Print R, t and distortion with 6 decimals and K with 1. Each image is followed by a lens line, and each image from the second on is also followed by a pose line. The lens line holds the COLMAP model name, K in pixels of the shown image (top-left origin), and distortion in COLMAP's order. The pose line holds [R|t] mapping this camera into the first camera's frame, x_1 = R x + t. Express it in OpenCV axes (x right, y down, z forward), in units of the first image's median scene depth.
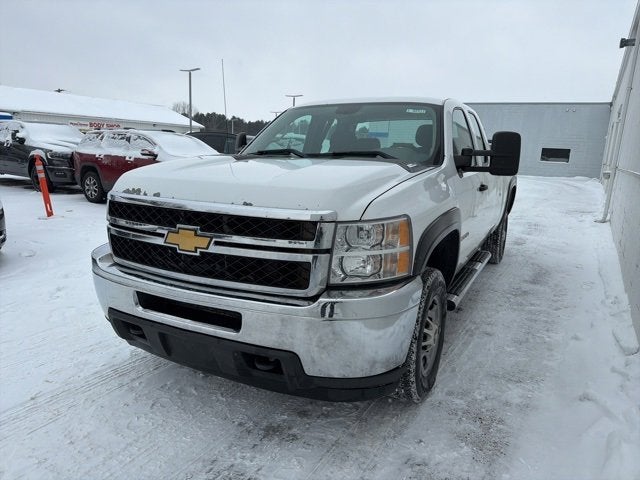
lens RADIAL K [[444.7, 0, 332.9], [0, 444.7, 244.3], [0, 0, 1]] dist [0.115922, -0.000693]
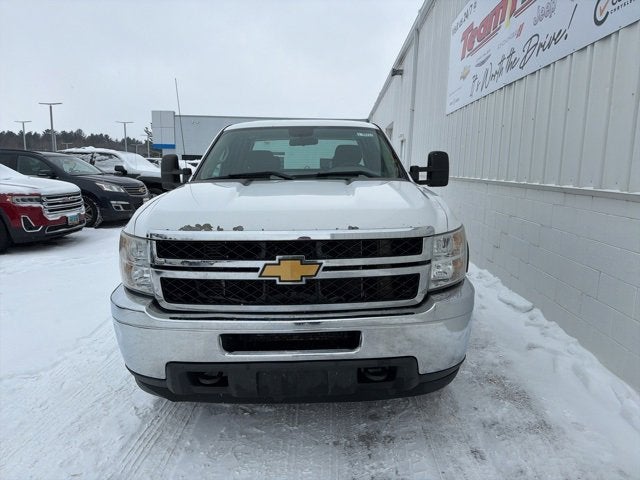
lens RADIAL K [[444.7, 0, 316.5], [0, 444.7, 244.4], [0, 0, 1]] dist [0.115922, -0.000693]
pose [[0.881714, -0.115658, 0.457388, -0.691396], [0.125737, 0.992027, 0.008465, -0.065014], [-0.454720, 0.050047, 0.889227, 0.090888]]
